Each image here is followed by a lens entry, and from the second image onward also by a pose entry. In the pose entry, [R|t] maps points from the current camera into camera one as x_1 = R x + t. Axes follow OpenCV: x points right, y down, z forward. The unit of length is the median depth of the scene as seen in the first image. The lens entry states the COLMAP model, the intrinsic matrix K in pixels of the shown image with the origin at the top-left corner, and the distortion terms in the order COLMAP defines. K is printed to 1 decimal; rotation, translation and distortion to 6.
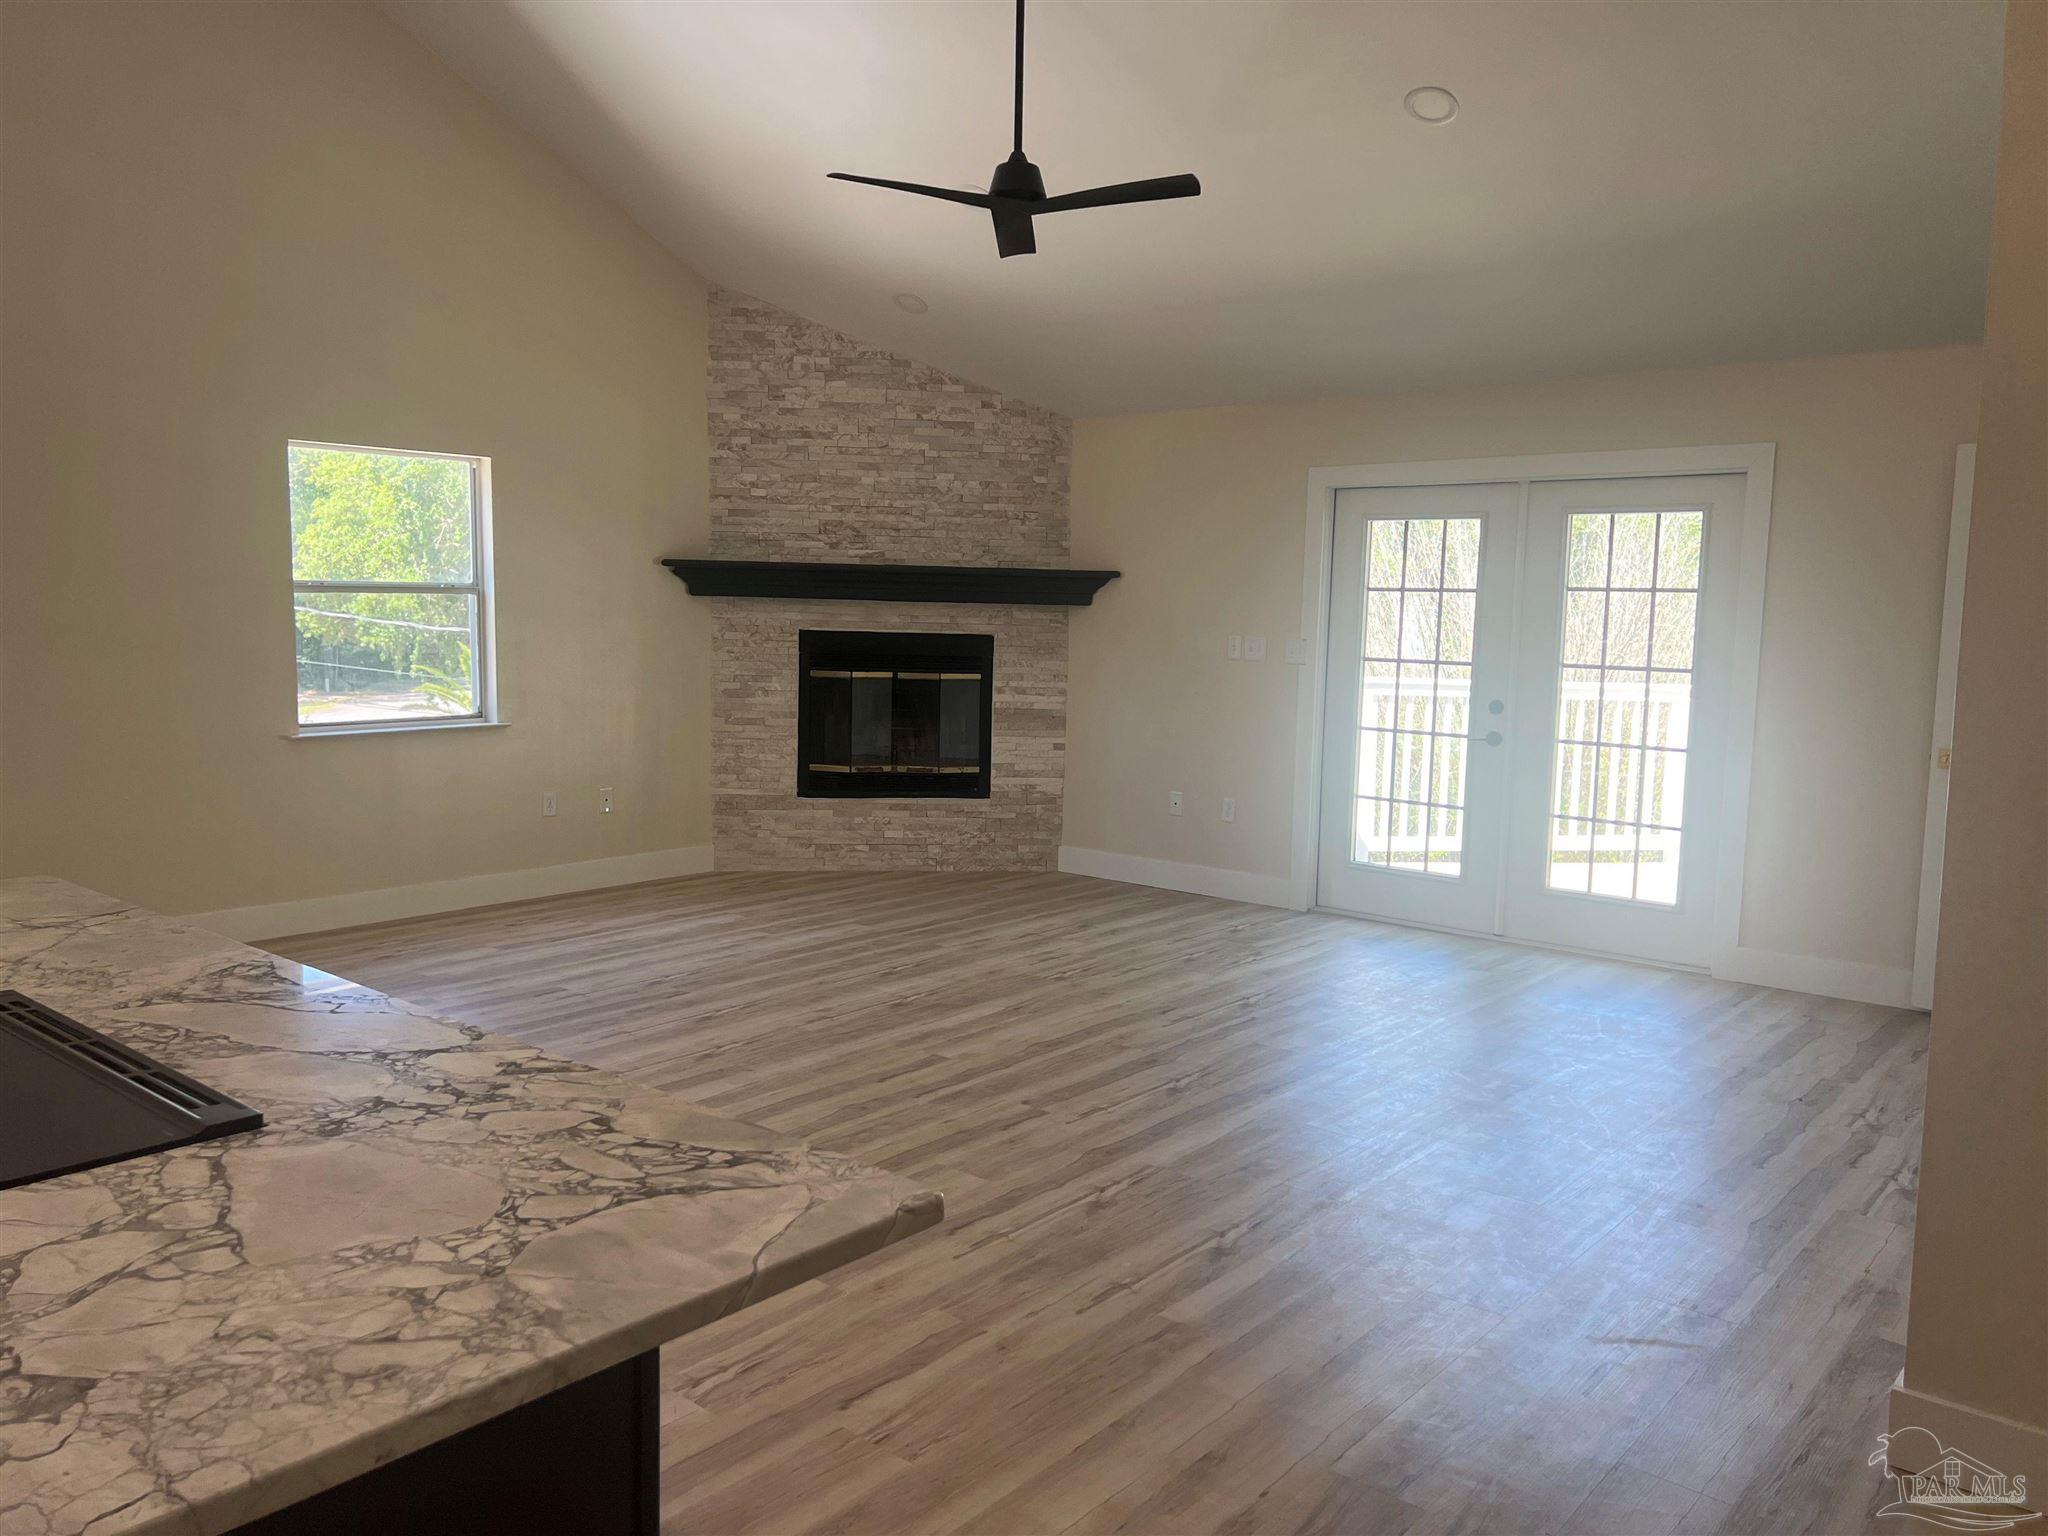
lens RADIAL K [[1534.7, 0, 1028.7], [0, 1534.7, 773.1], [0, 0, 1]] dist [0.021433, -0.006651]
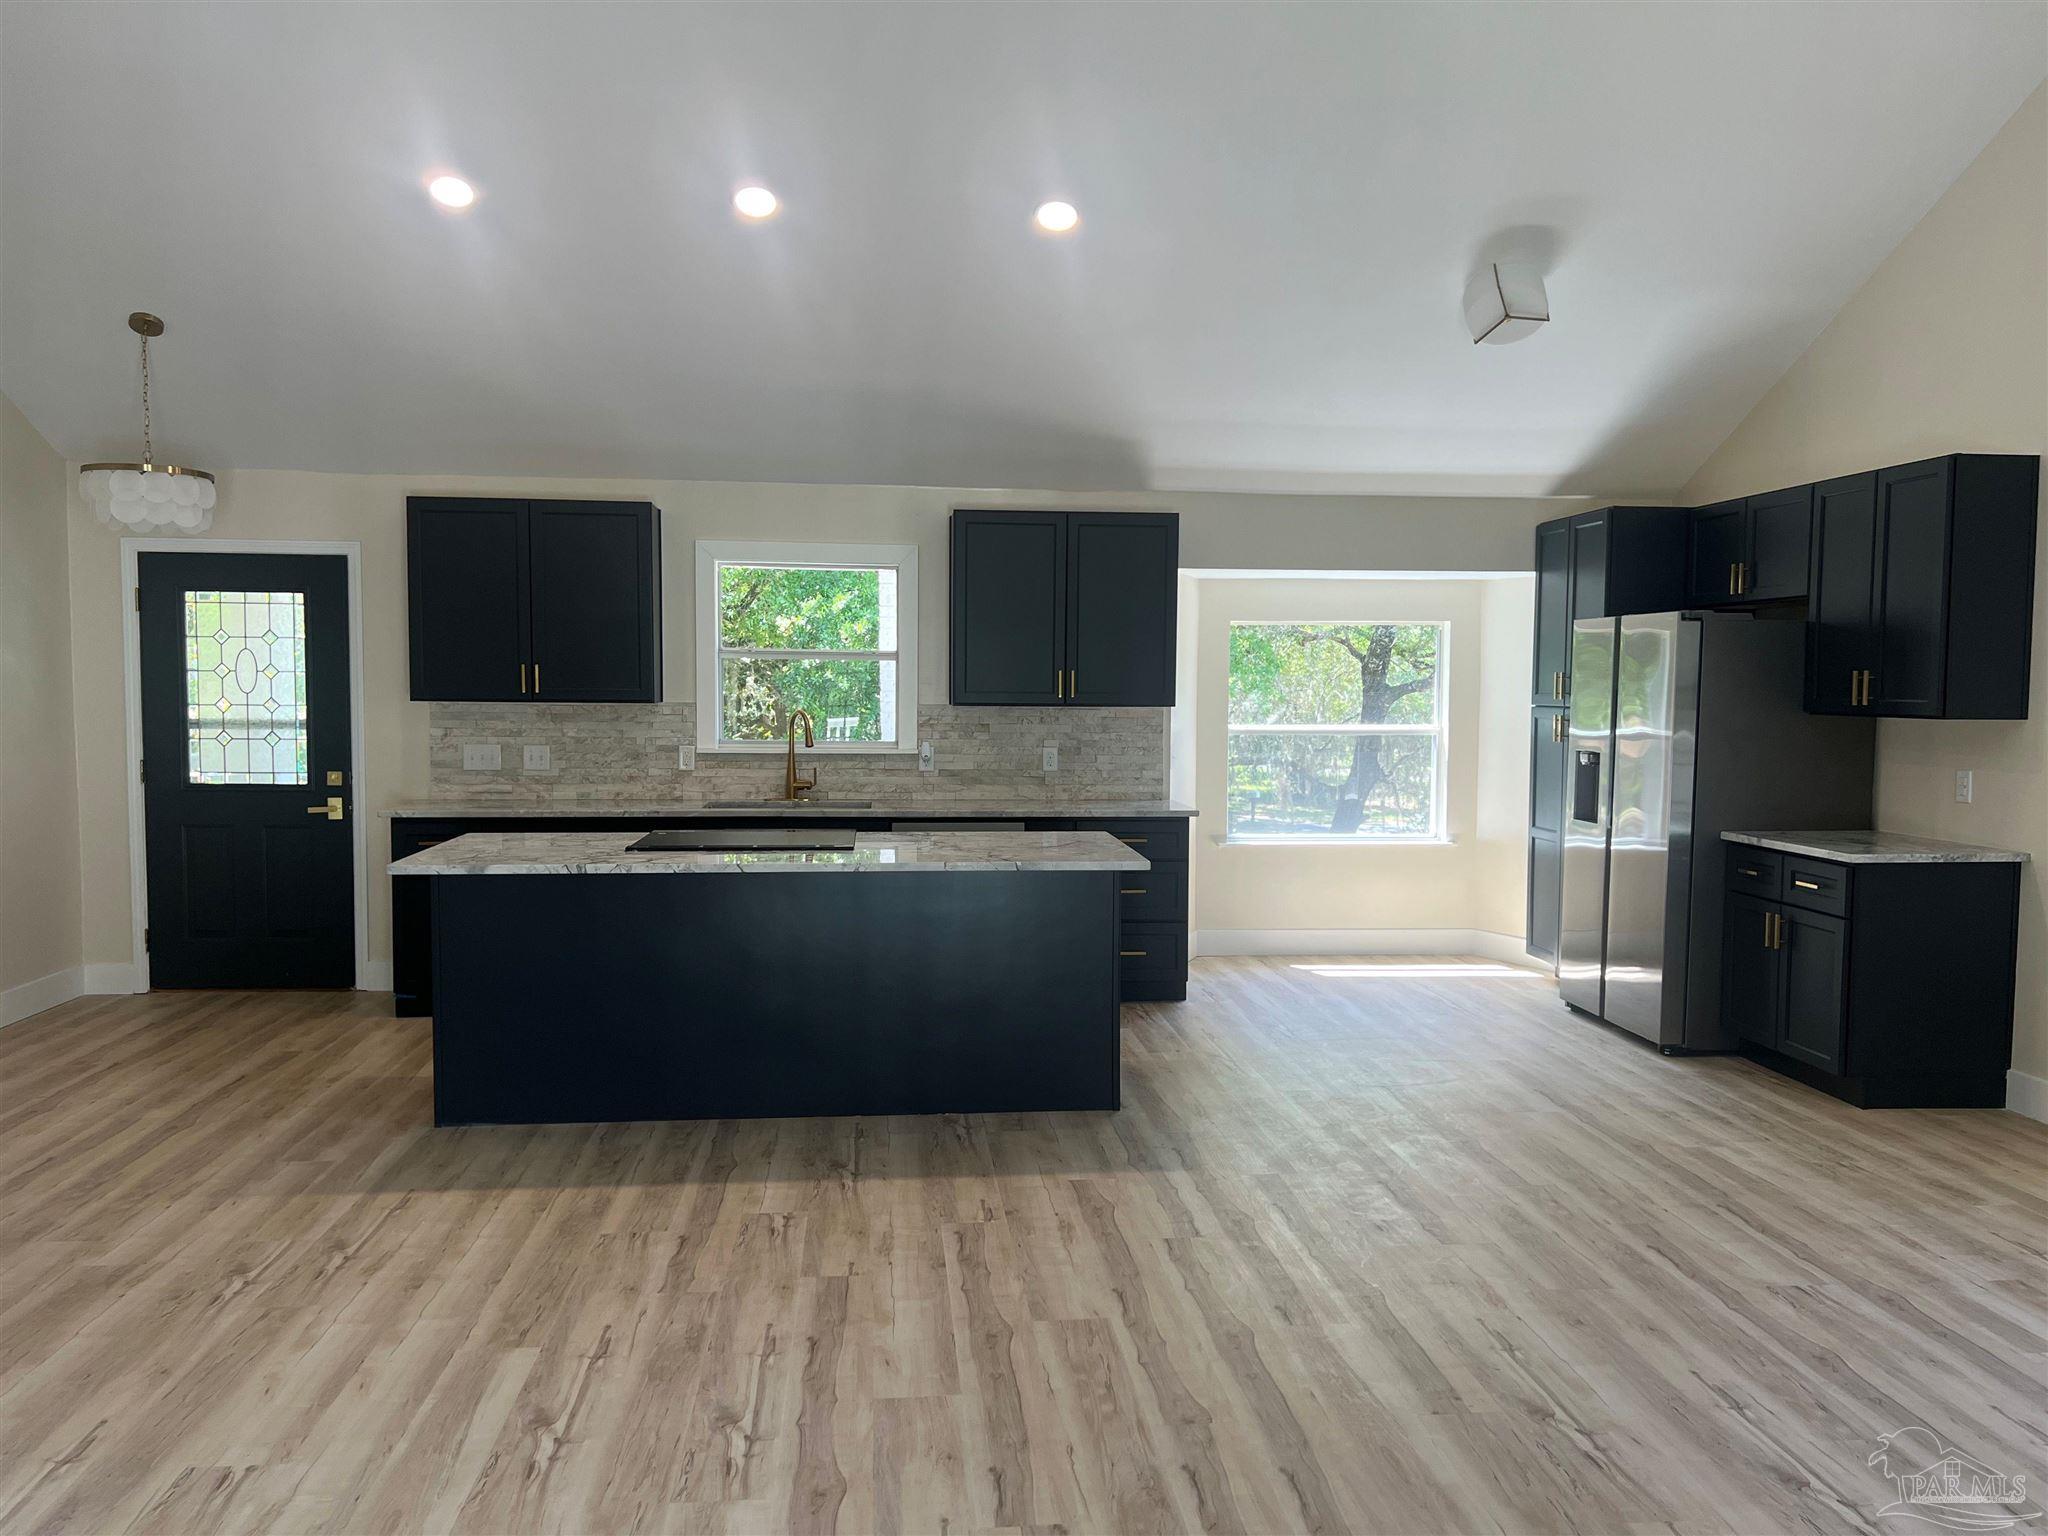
lens RADIAL K [[1534.7, 0, 1035.1], [0, 1534.7, 777.6], [0, 0, 1]] dist [0.021433, -0.006651]
pose [[-0.691749, 0.025824, -0.721676, 1.237728], [-0.102059, 0.985833, 0.133103, -0.445882], [0.714890, 0.165727, -0.679314, 3.860711]]
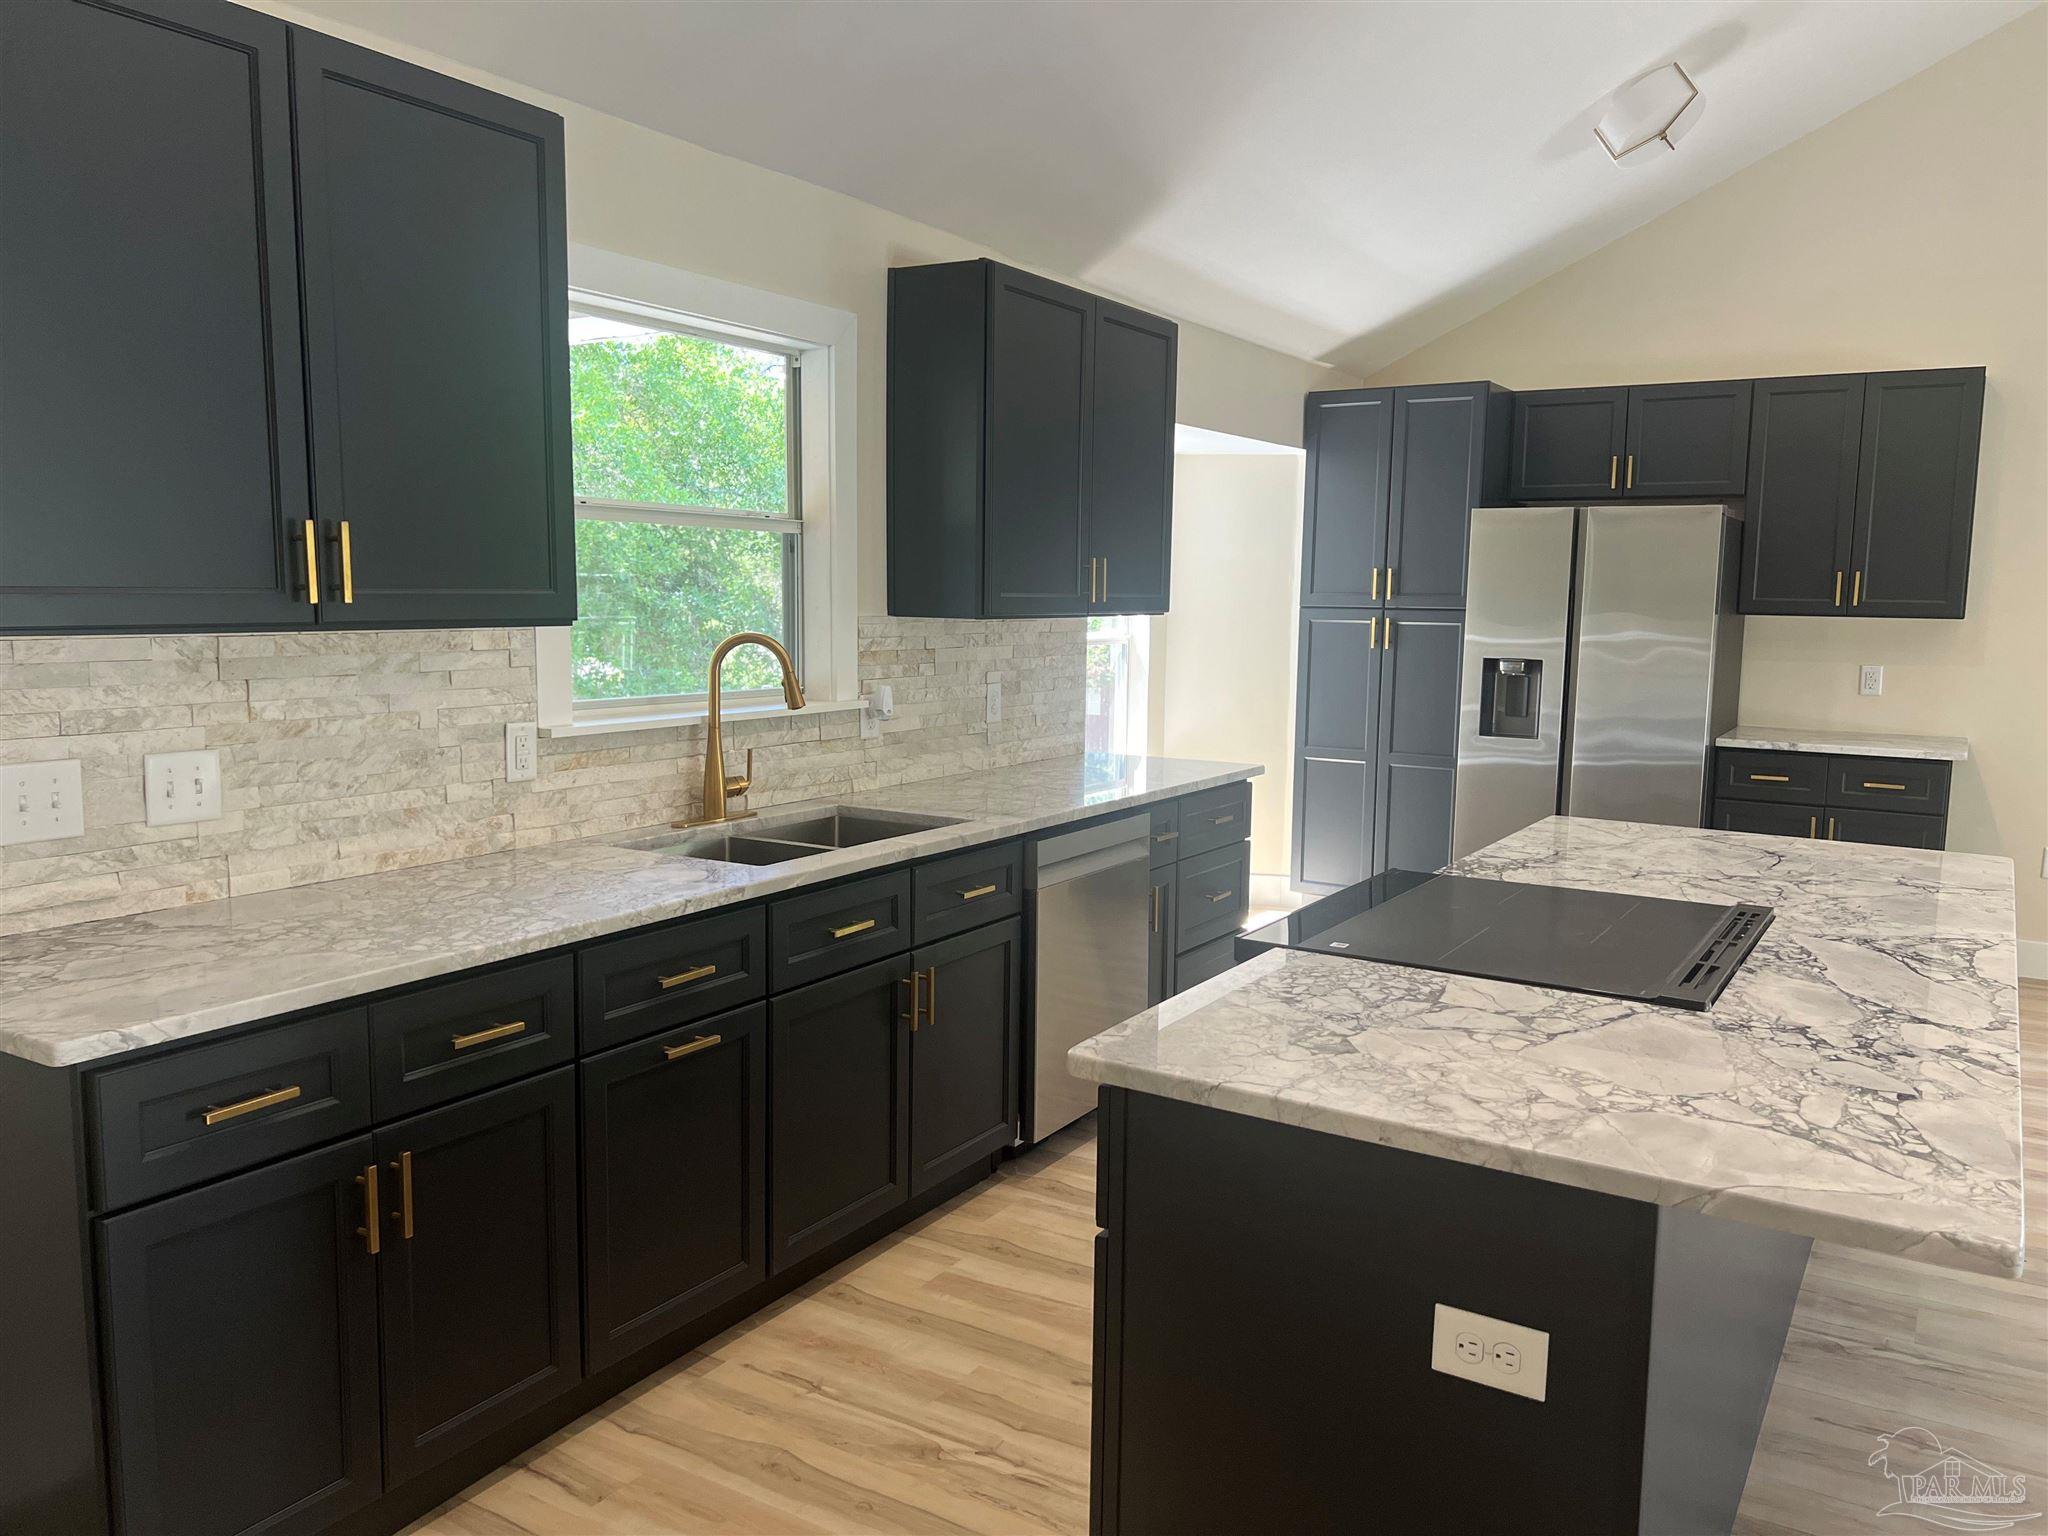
lens RADIAL K [[1534.7, 0, 1022.3], [0, 1534.7, 759.1], [0, 0, 1]] dist [0.021433, -0.006651]
pose [[0.145856, 0.098004, -0.984440, 0.663884], [-0.125371, 0.988890, 0.079872, -0.006185], [0.981330, 0.111770, 0.156522, 0.242774]]
